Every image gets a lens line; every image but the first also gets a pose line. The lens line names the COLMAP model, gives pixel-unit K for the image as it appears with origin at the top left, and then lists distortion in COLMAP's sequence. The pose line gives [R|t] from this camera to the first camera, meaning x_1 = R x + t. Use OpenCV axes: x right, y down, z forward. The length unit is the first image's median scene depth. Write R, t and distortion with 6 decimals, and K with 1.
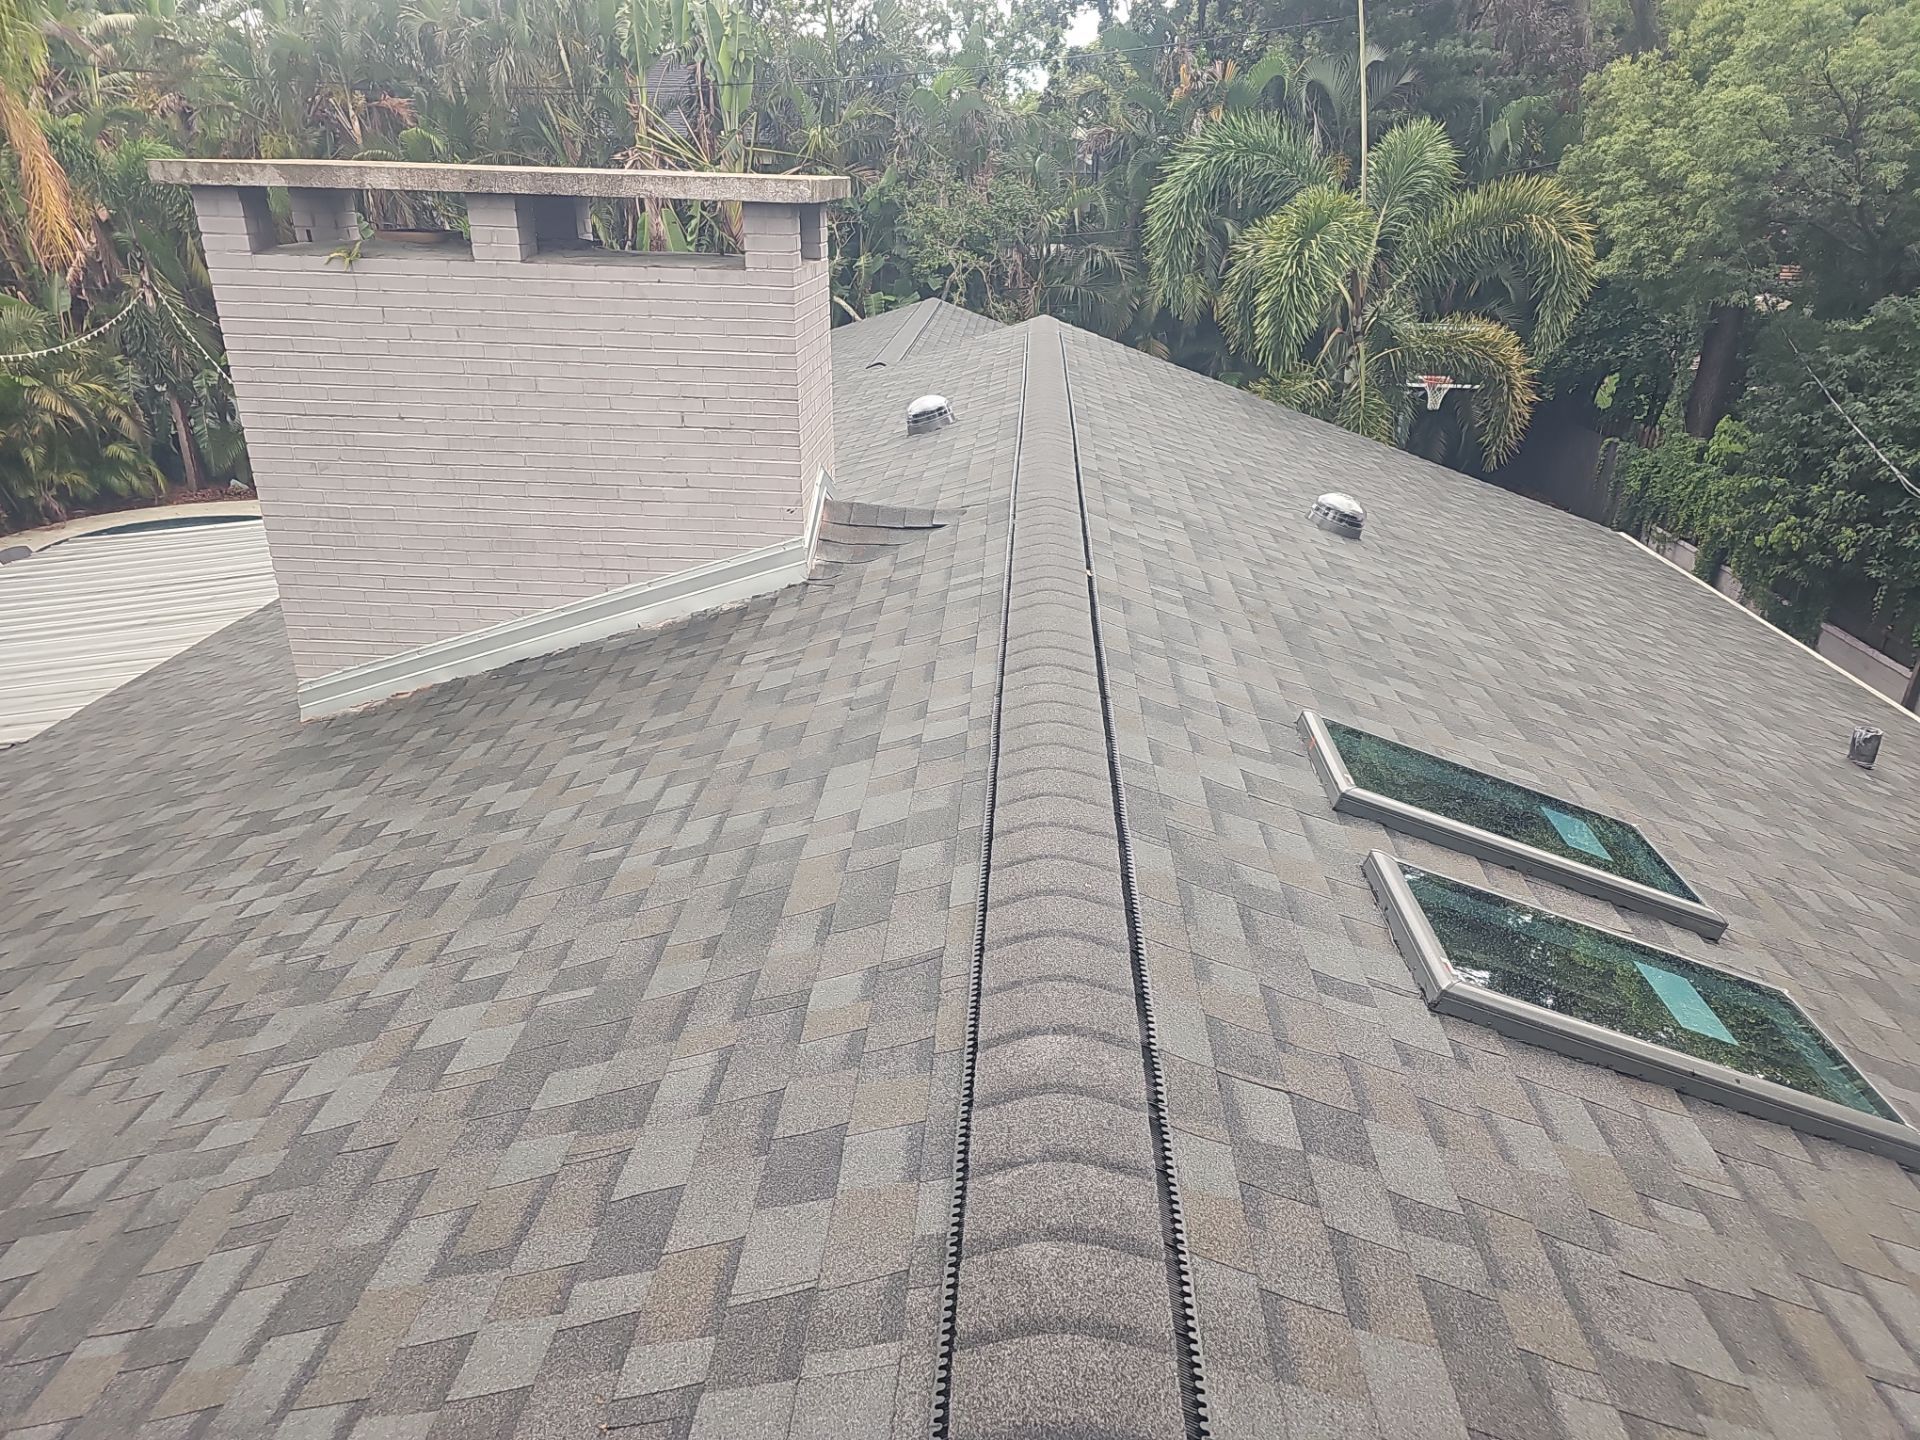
lens RADIAL K [[1223.1, 0, 960.0], [0, 1223.1, 720.0], [0, 0, 1]] dist [0.042224, -0.005445]
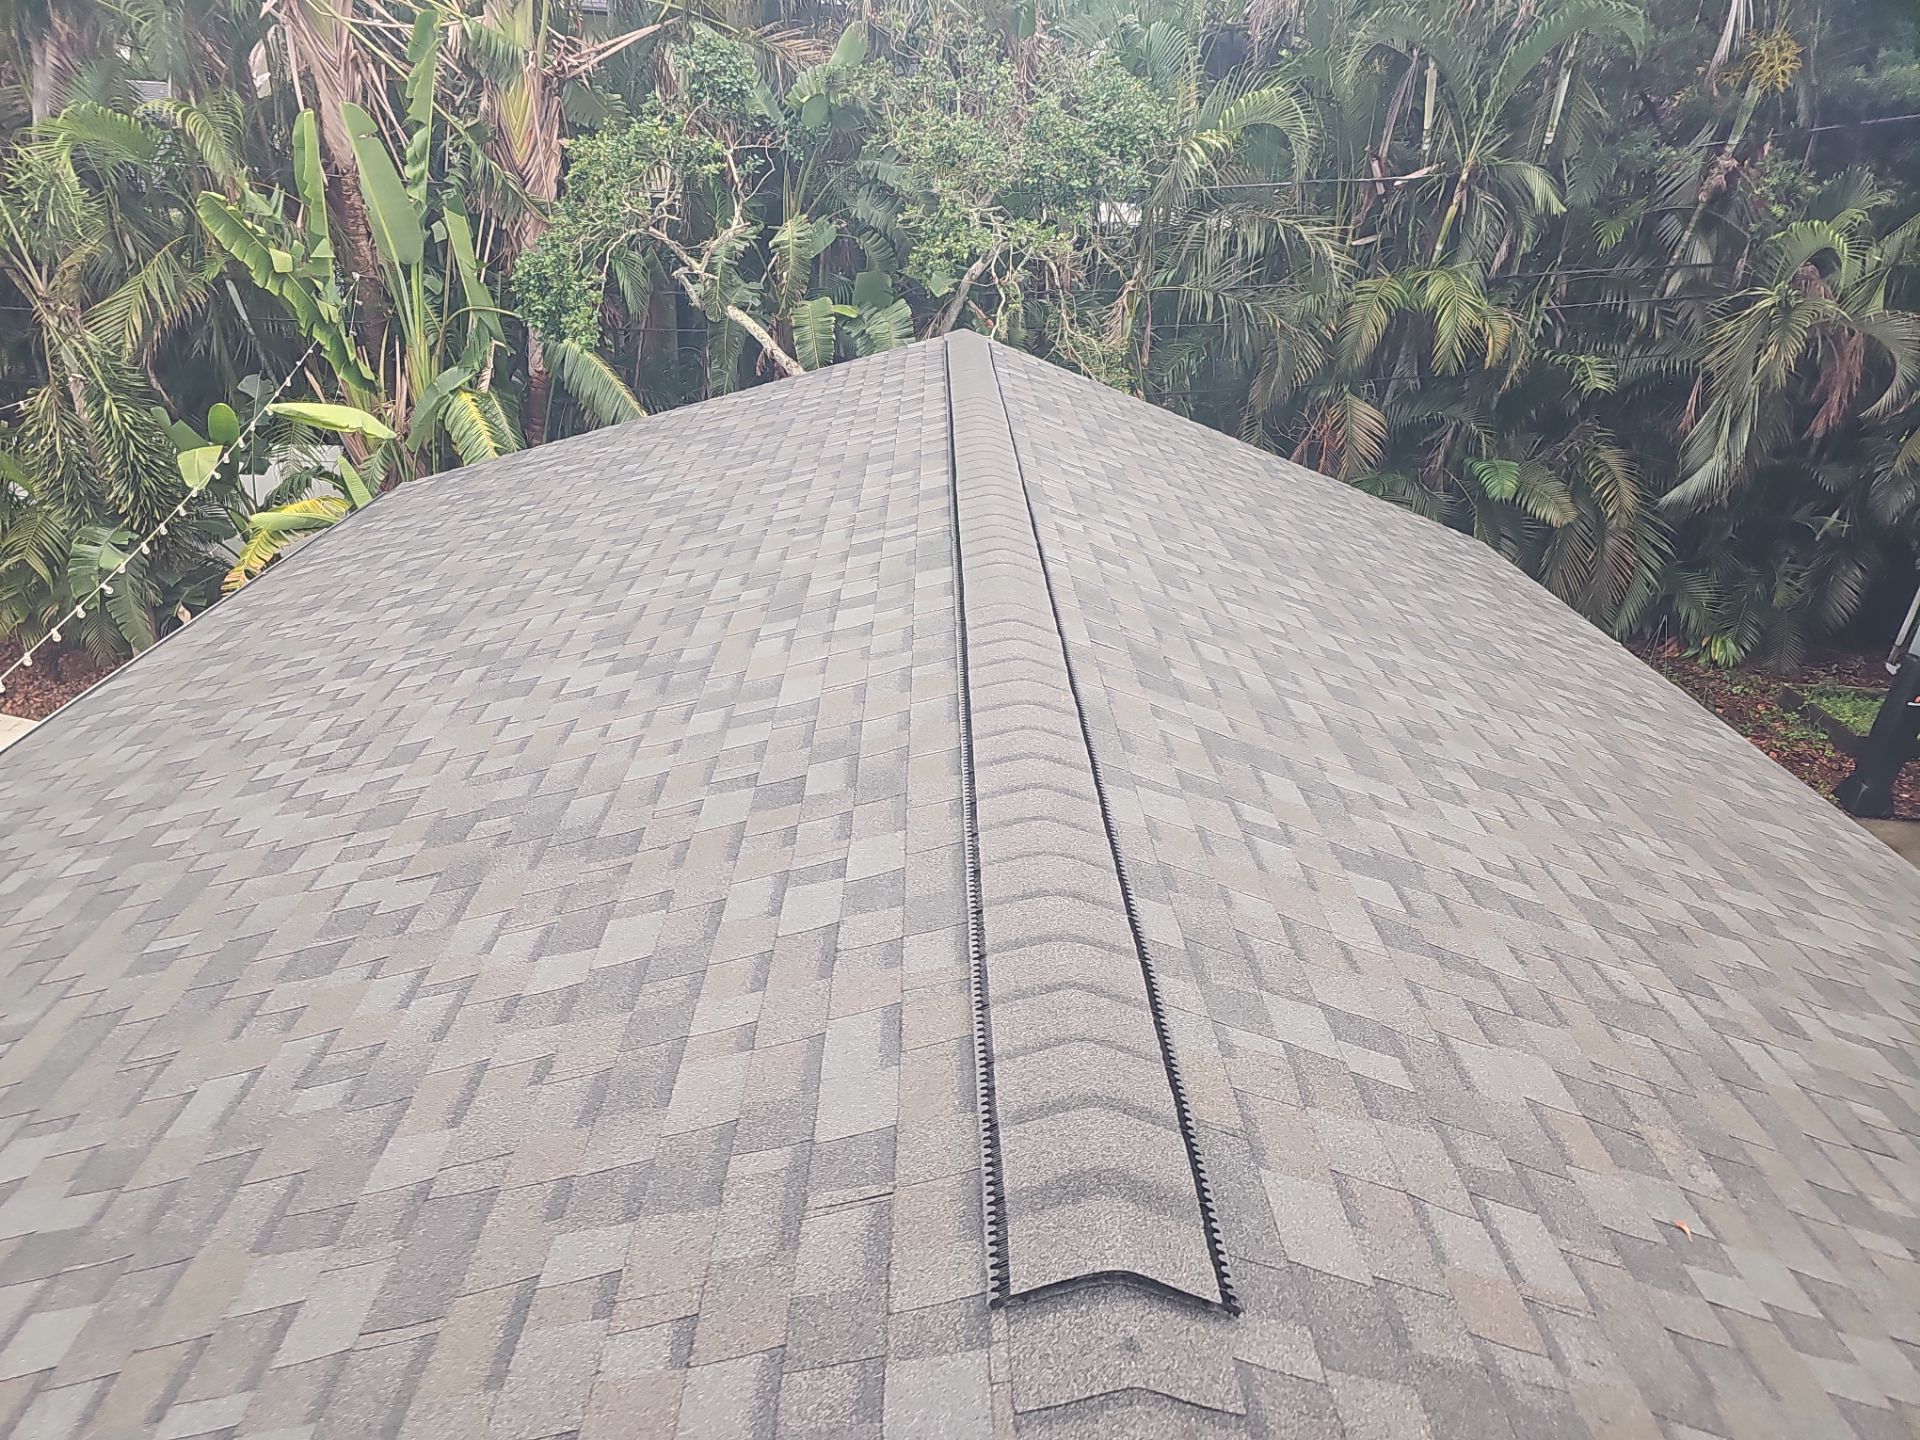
lens RADIAL K [[1180.4, 0, 960.0], [0, 1180.4, 720.0], [0, 0, 1]] dist [0.003787, 0.001052]
pose [[0.997169, 0.003290, 0.075116, -0.050340], [-0.006611, 0.999009, 0.044009, -0.219294], [-0.074897, -0.044381, 0.996203, 0.568970]]
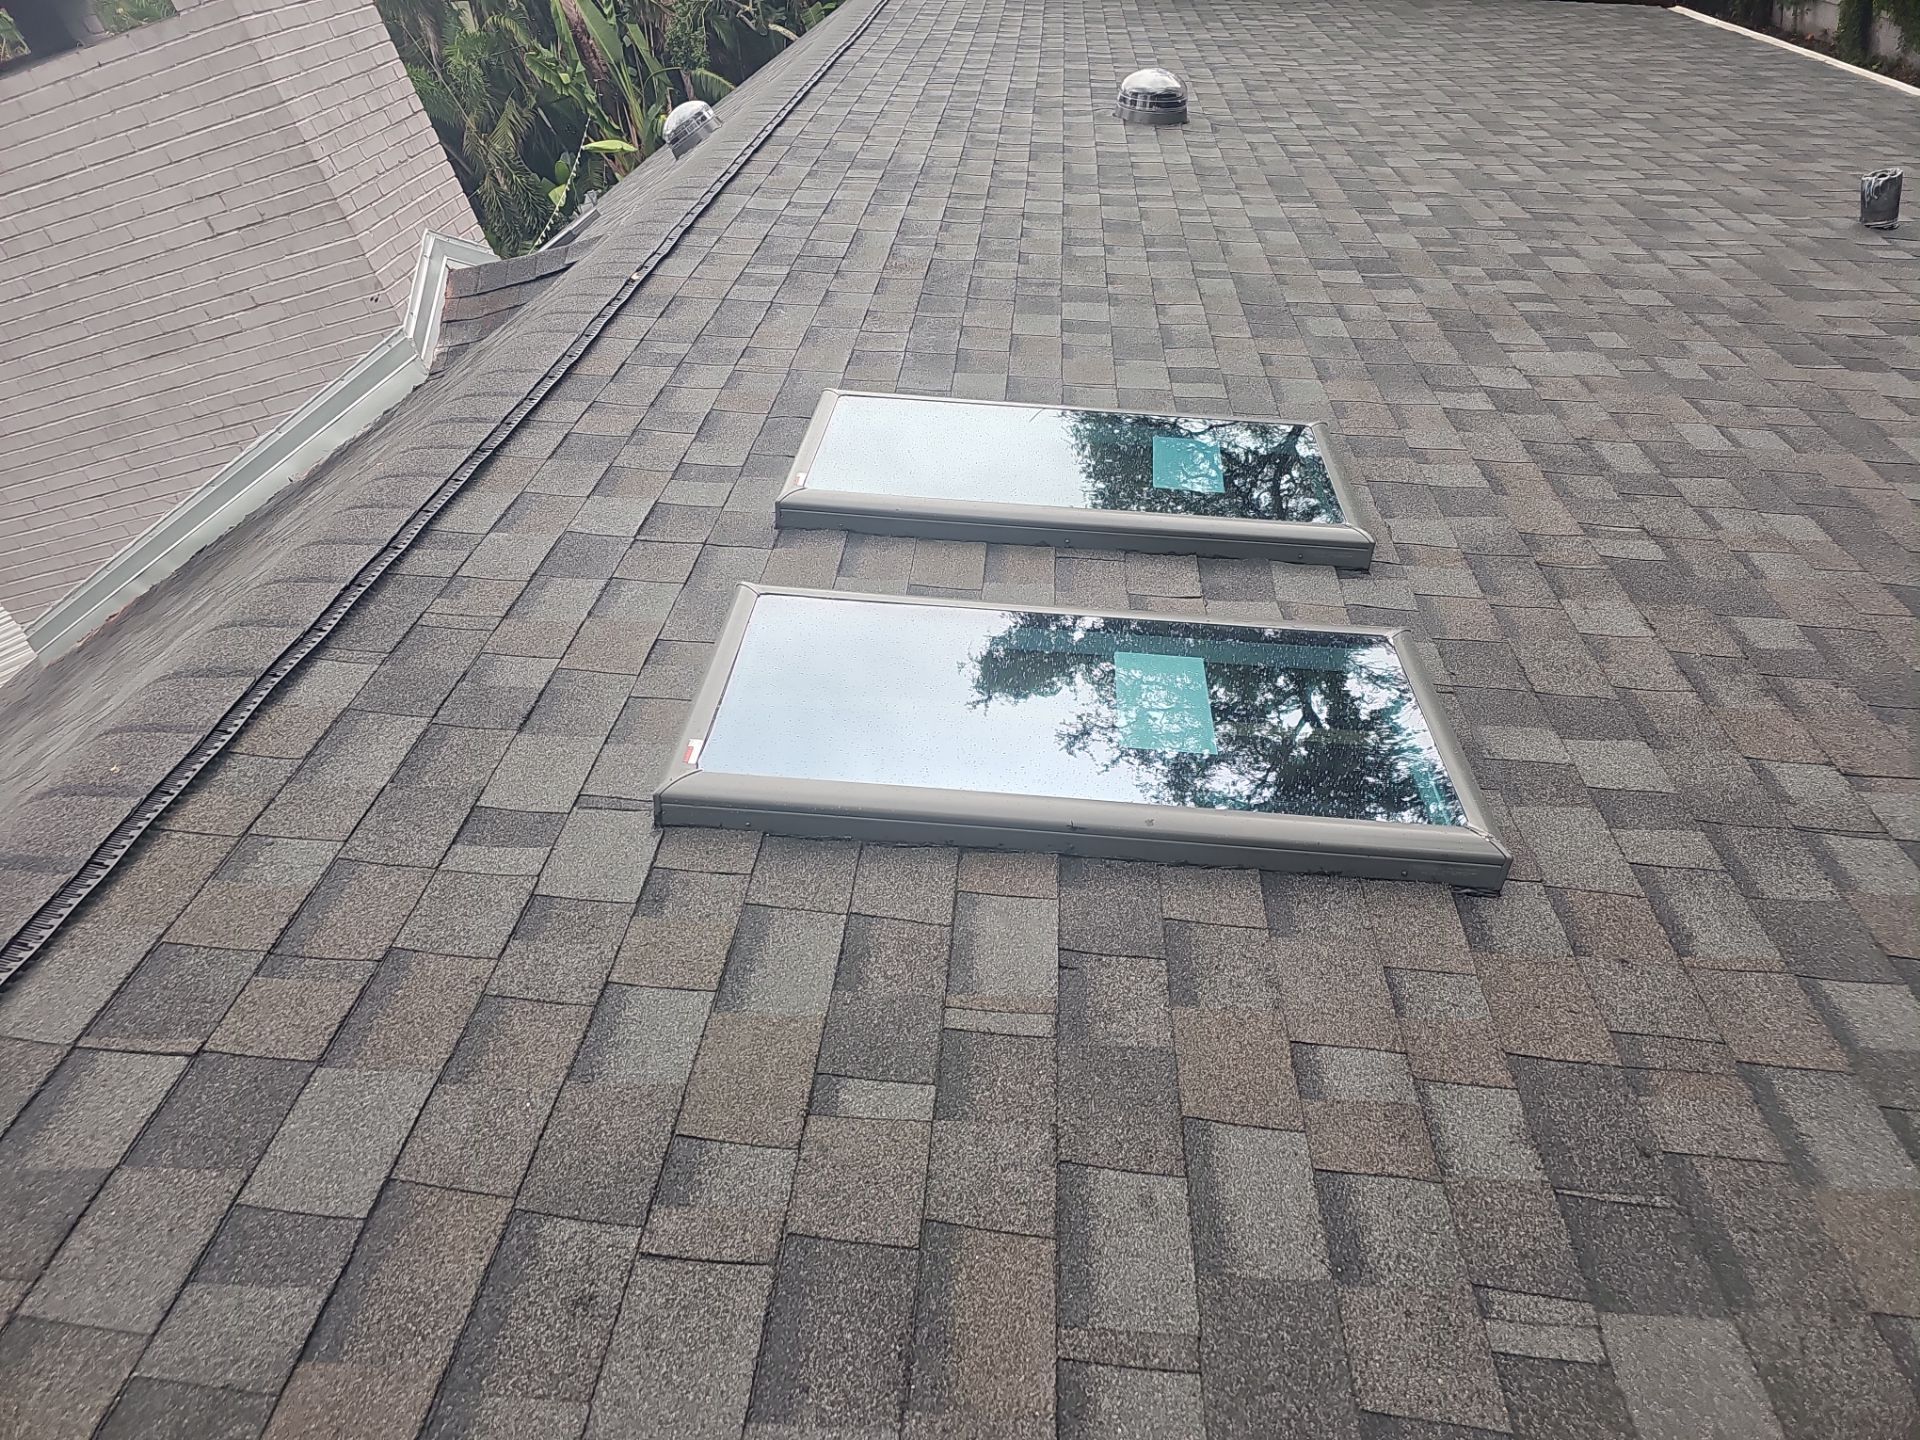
lens RADIAL K [[1231.5, 0, 954.9], [0, 1231.5, 679.9], [0, 0, 1]] dist [0.026286, -0.001003]
pose [[0.955864, -0.226175, -0.187533, 0.092966], [0.254953, 0.955740, 0.146833, 0.014284], [0.146023, -0.188164, 0.971222, 0.054012]]
